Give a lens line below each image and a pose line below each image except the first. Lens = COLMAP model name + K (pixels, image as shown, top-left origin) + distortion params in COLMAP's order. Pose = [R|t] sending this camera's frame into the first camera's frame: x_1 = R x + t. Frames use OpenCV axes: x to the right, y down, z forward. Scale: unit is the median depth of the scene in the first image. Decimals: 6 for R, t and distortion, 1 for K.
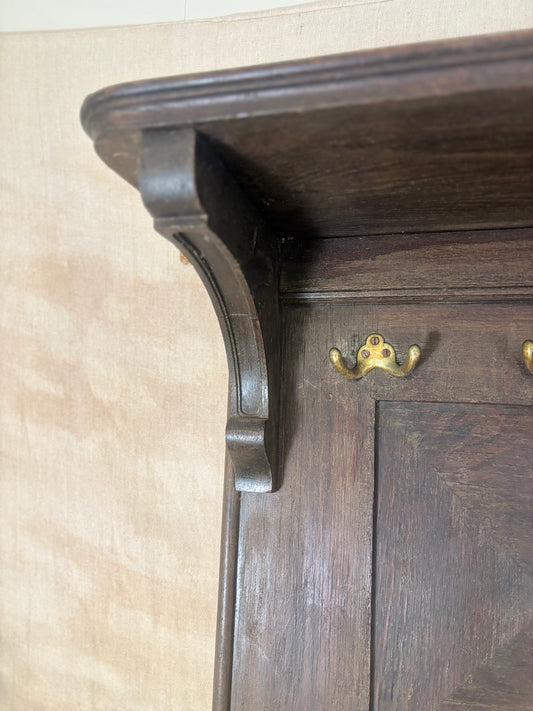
lens RADIAL K [[570.4, 0, 266.5], [0, 570.4, 355.5], [0, 0, 1]] dist [0.061601, 0.002068]
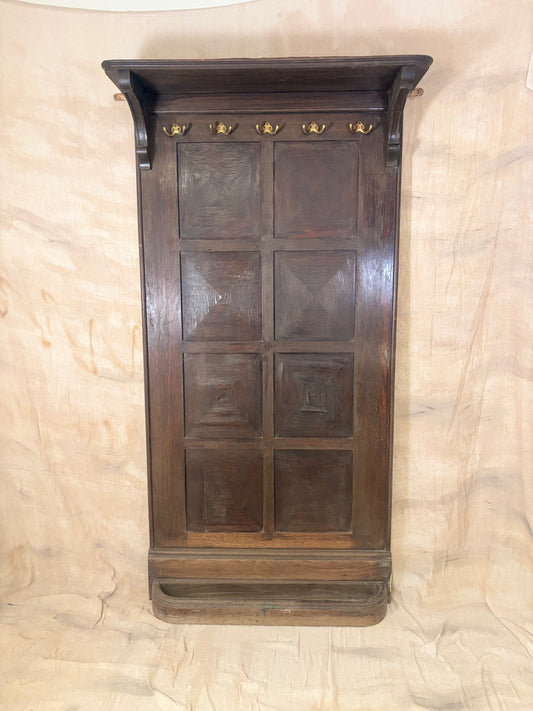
lens RADIAL K [[570.4, 0, 266.5], [0, 570.4, 355.5], [0, 0, 1]] dist [0.061601, 0.002068]
pose [[0.973952, -0.073817, 0.214401, -0.137738], [0.021951, 0.971781, 0.234862, 0.535729], [-0.225688, -0.224038, 0.948089, -2.877828]]
